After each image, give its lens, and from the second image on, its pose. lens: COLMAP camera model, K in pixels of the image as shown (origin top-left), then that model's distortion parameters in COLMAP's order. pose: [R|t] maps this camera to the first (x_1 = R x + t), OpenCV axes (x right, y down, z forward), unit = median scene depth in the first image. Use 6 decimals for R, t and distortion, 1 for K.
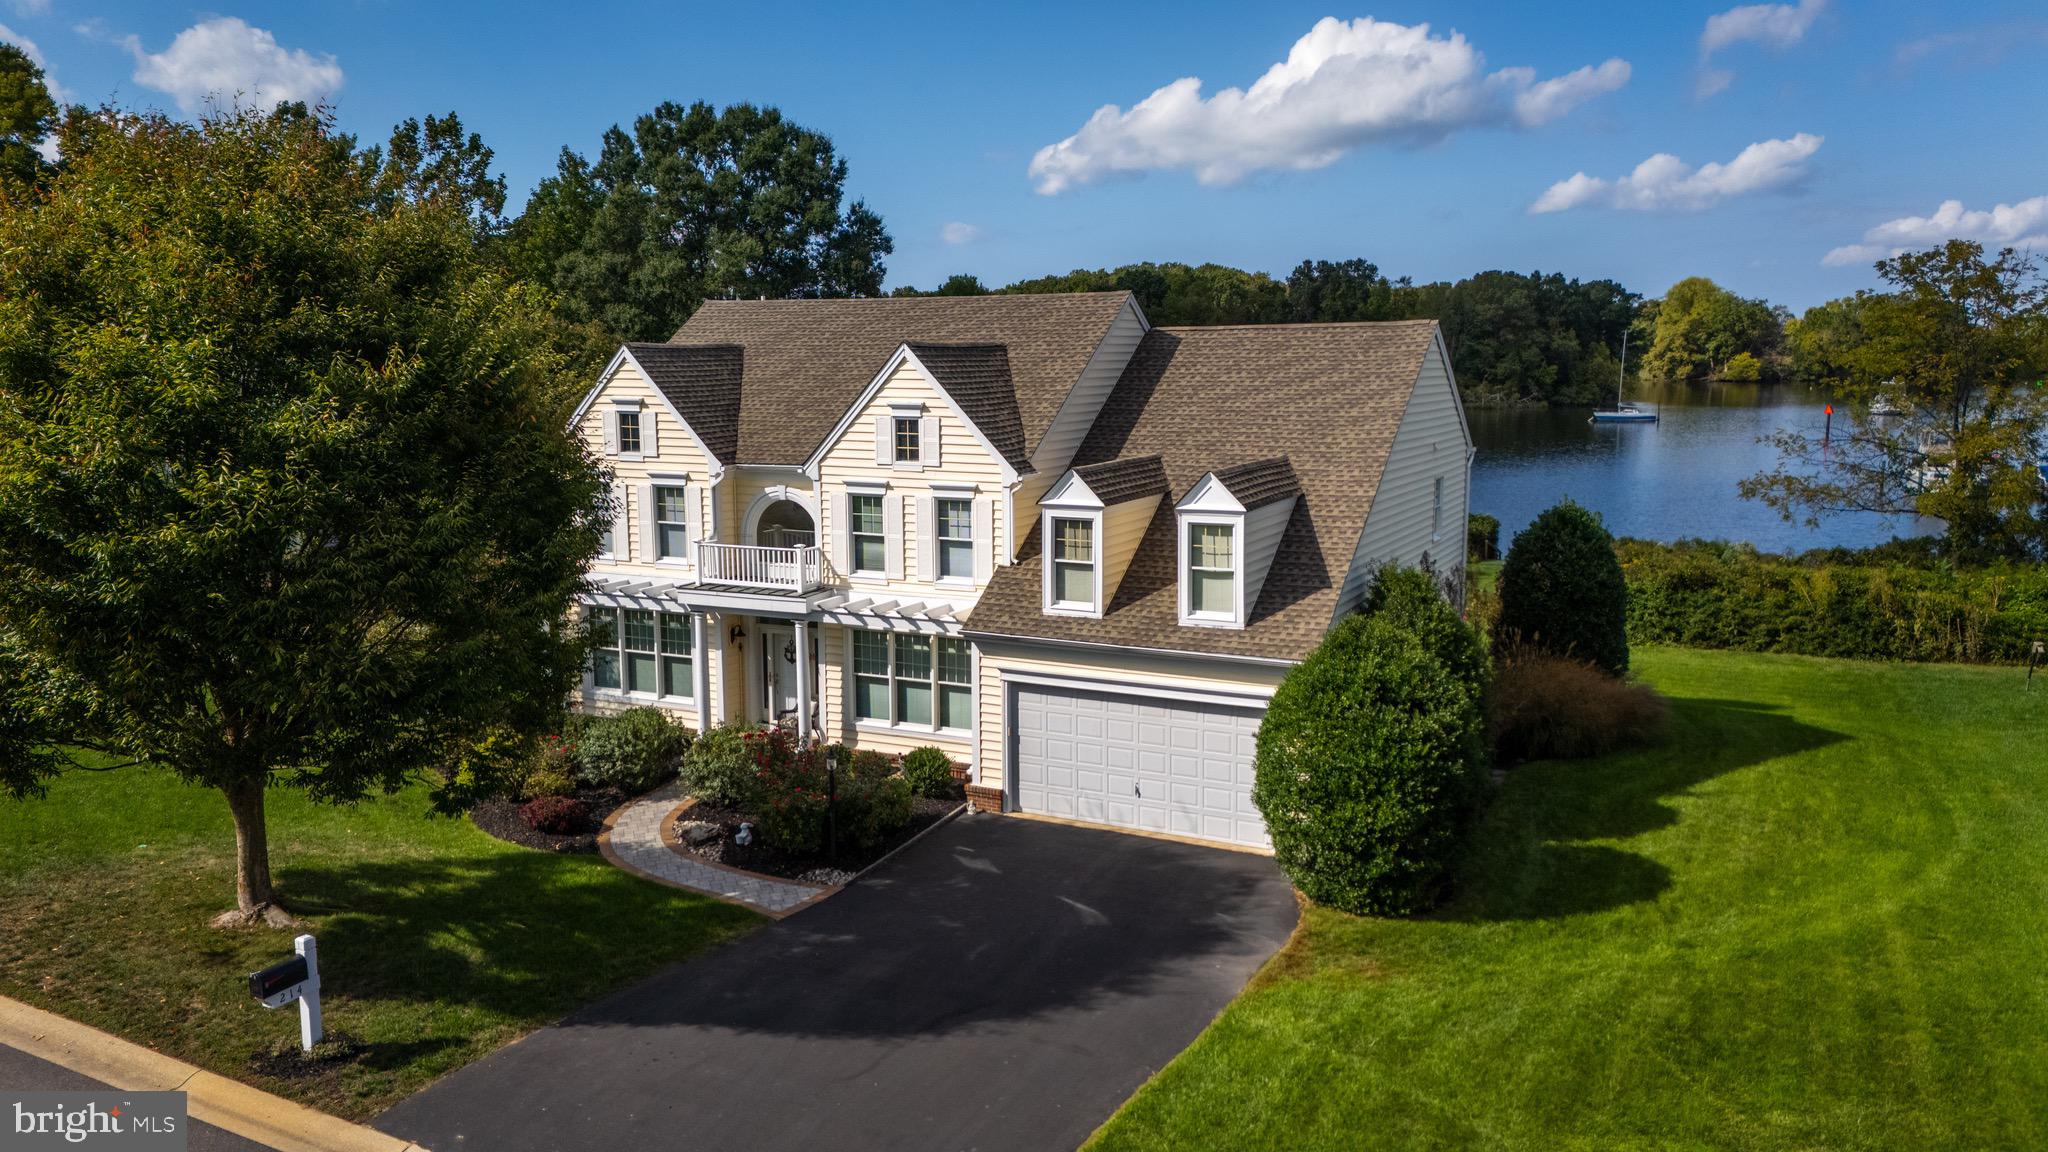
lens RADIAL K [[1386.5, 0, 1024.0], [0, 1386.5, 576.0], [0, 0, 1]] dist [0.002113, 0.000343]
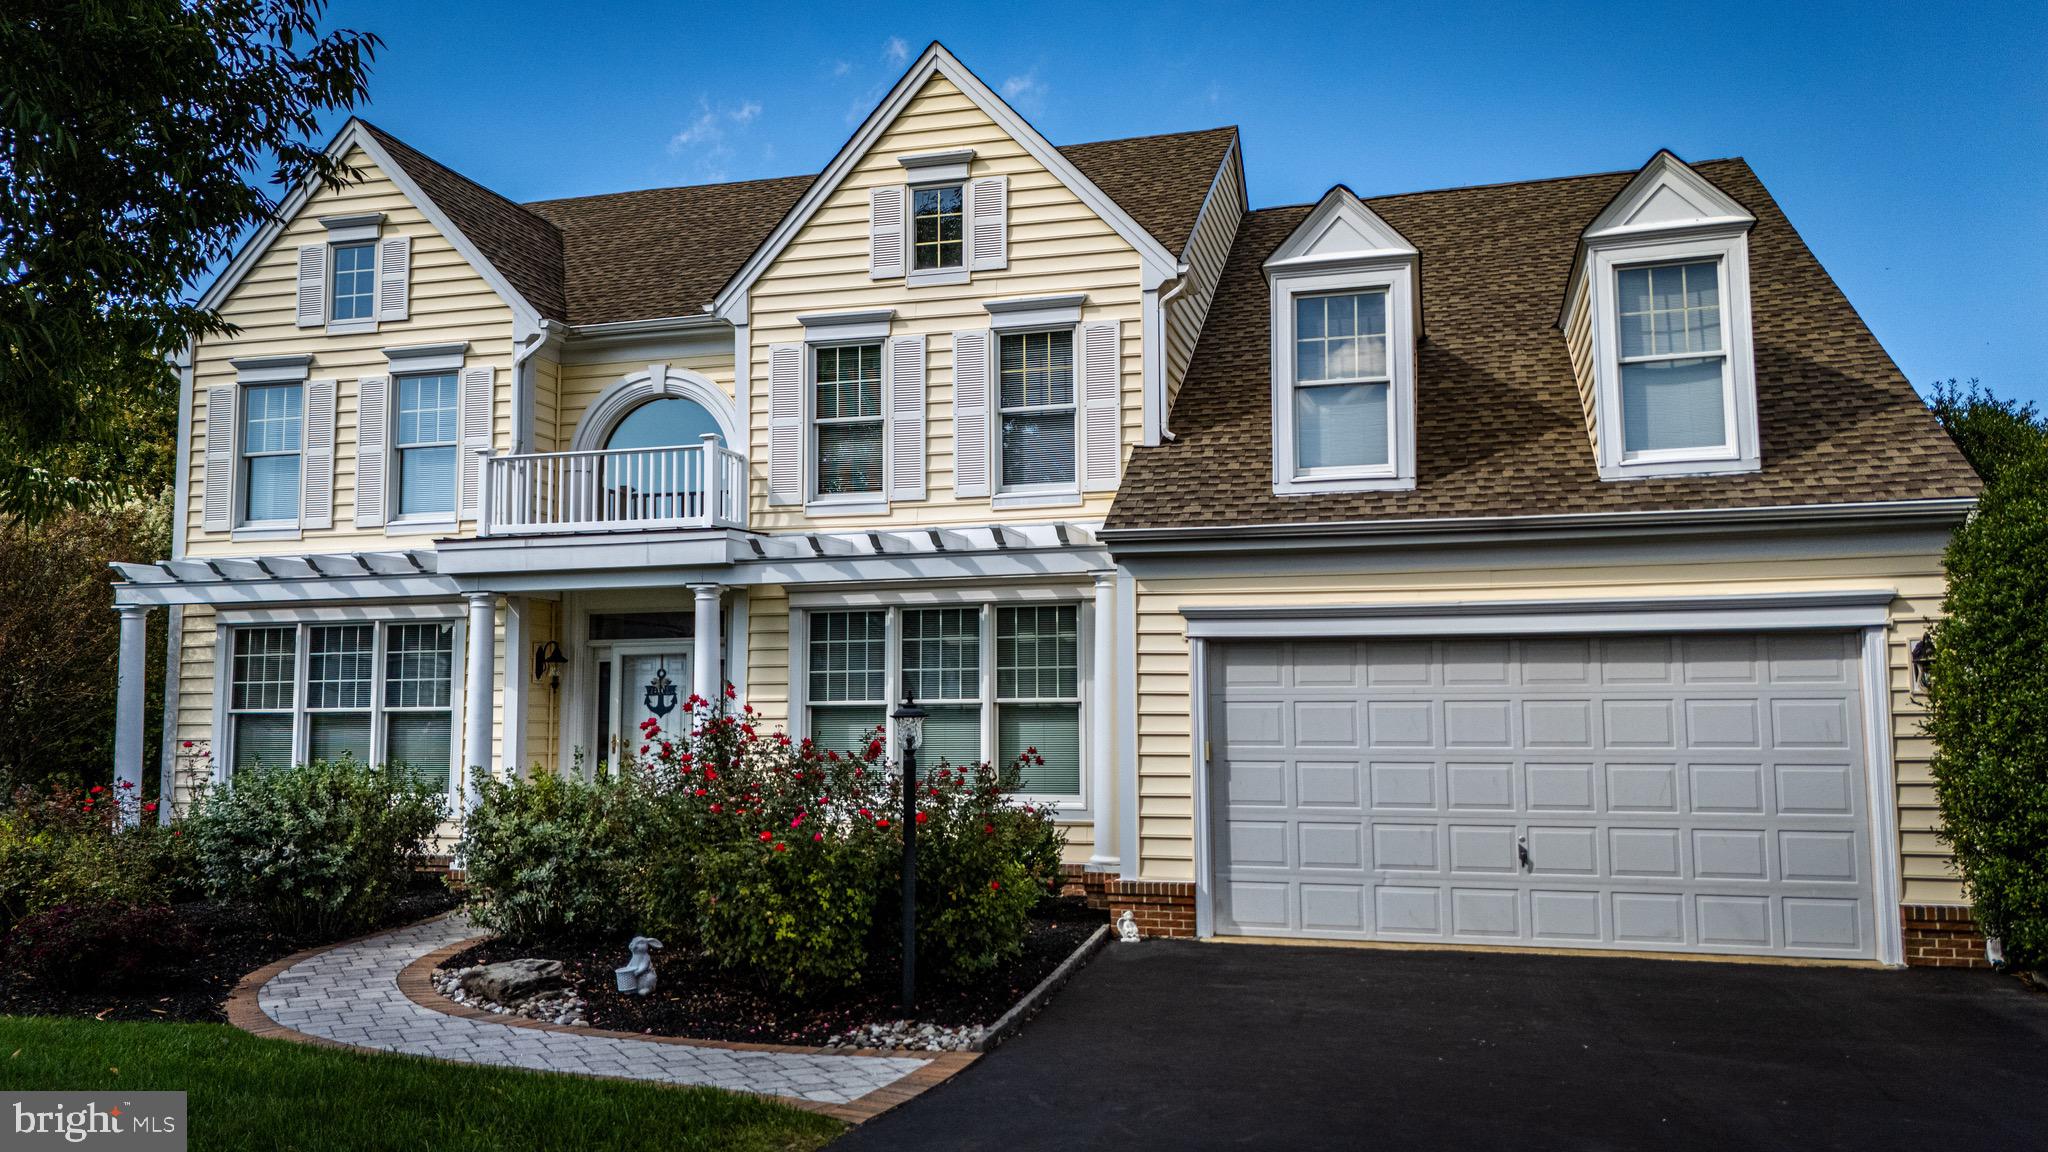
lens RADIAL K [[1488.2, 0, 1024.0], [0, 1488.2, 576.0], [0, 0, 1]] dist [0.021970, -0.002328]
pose [[0.983088, 0.016837, 0.182356, -0.153885], [0.024307, 0.974958, -0.221057, 0.154735], [-0.181511, 0.221751, 0.958061, 0.495393]]
